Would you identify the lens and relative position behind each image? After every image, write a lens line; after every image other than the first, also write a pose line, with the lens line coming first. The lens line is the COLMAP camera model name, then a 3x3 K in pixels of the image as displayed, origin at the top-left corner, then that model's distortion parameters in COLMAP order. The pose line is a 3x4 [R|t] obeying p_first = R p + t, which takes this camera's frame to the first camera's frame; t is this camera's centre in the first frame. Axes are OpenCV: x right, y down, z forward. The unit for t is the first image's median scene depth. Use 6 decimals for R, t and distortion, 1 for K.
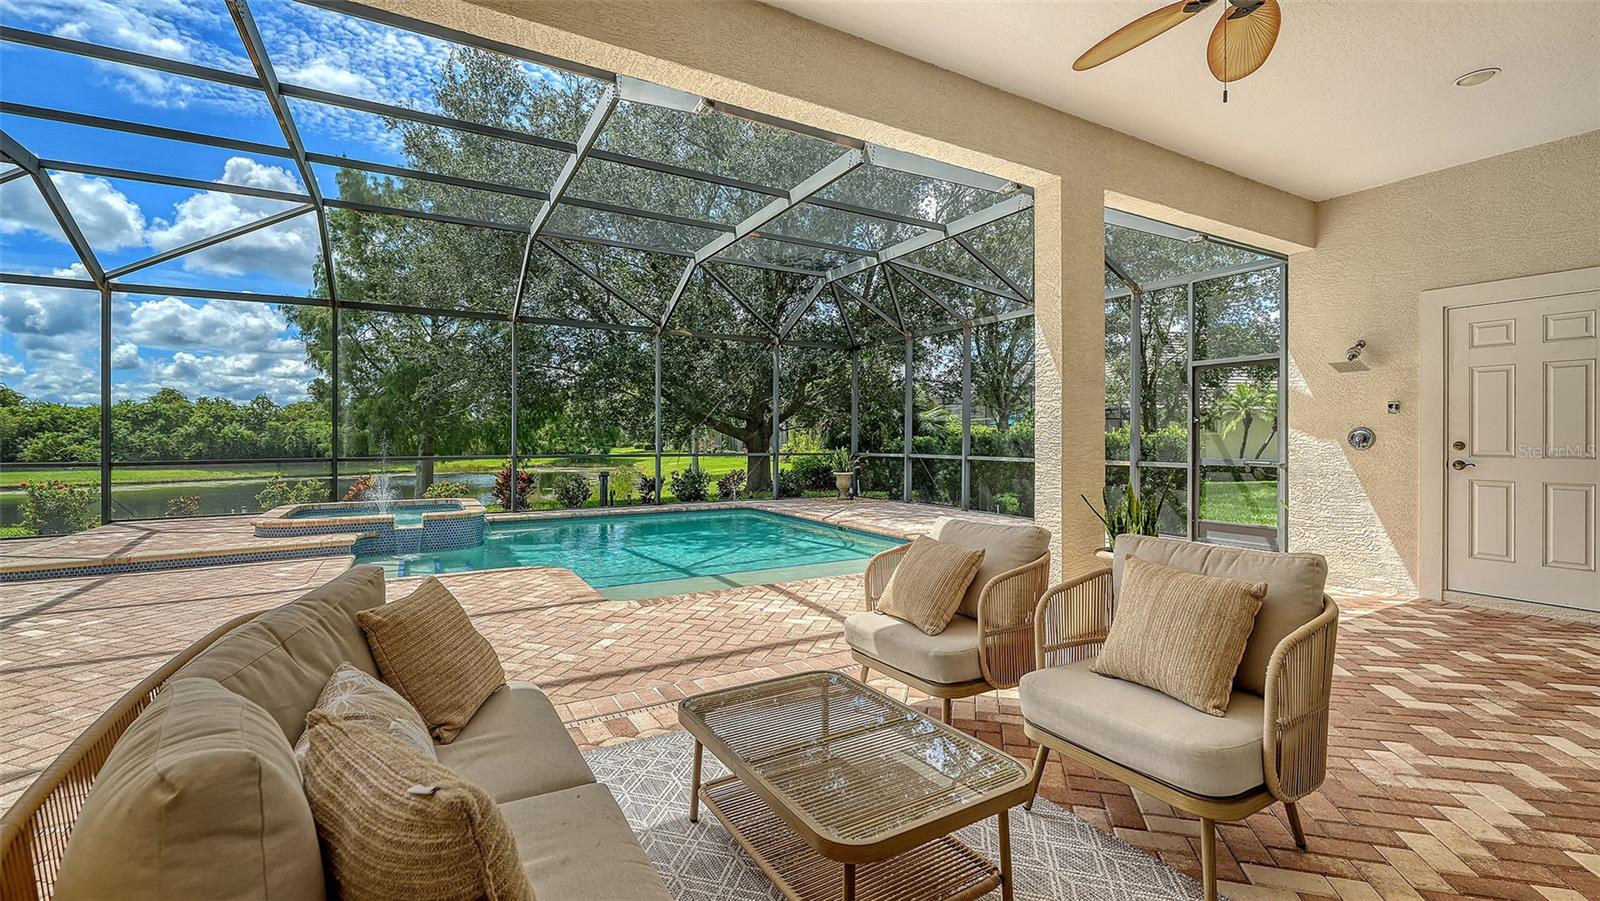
lens RADIAL K [[700.3, 0, 784.9], [0, 700.3, 433.2], [0, 0, 1]] dist [0.000224, 0.000801]
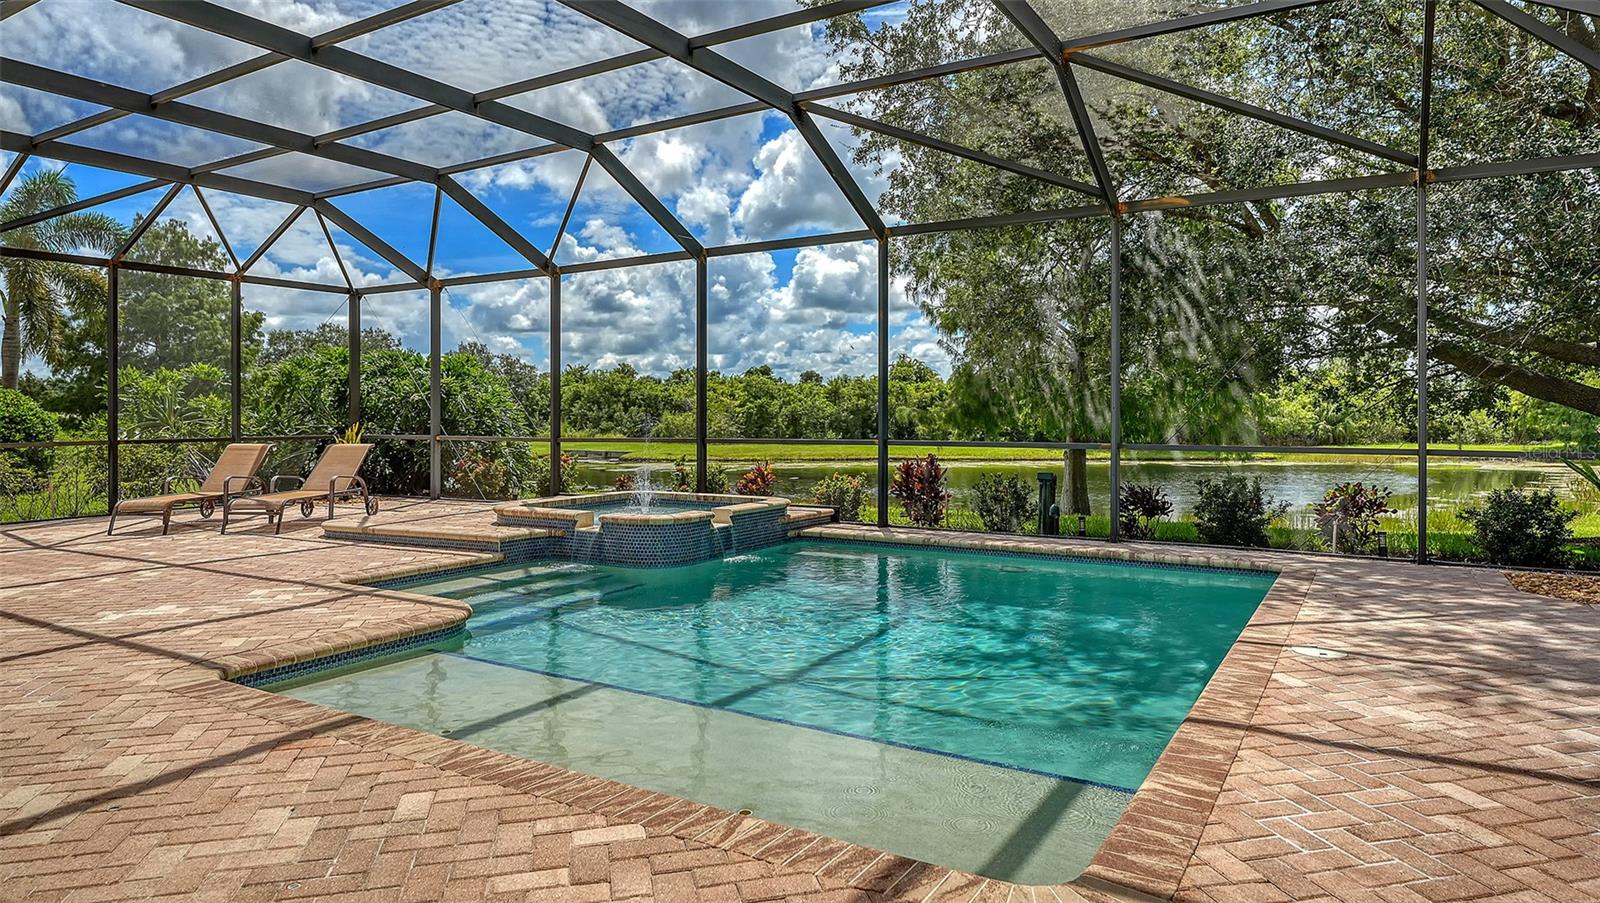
lens RADIAL K [[963.4, 0, 802.2], [0, 963.4, 407.7], [0, 0, 1]] dist [-0.014837, 0.000925]
pose [[0.511731, -0.007712, -0.859111, 0.200850], [0.011406, 0.999933, -0.002182, 0.000707], [0.859070, -0.008682, 0.511784, 0.257983]]
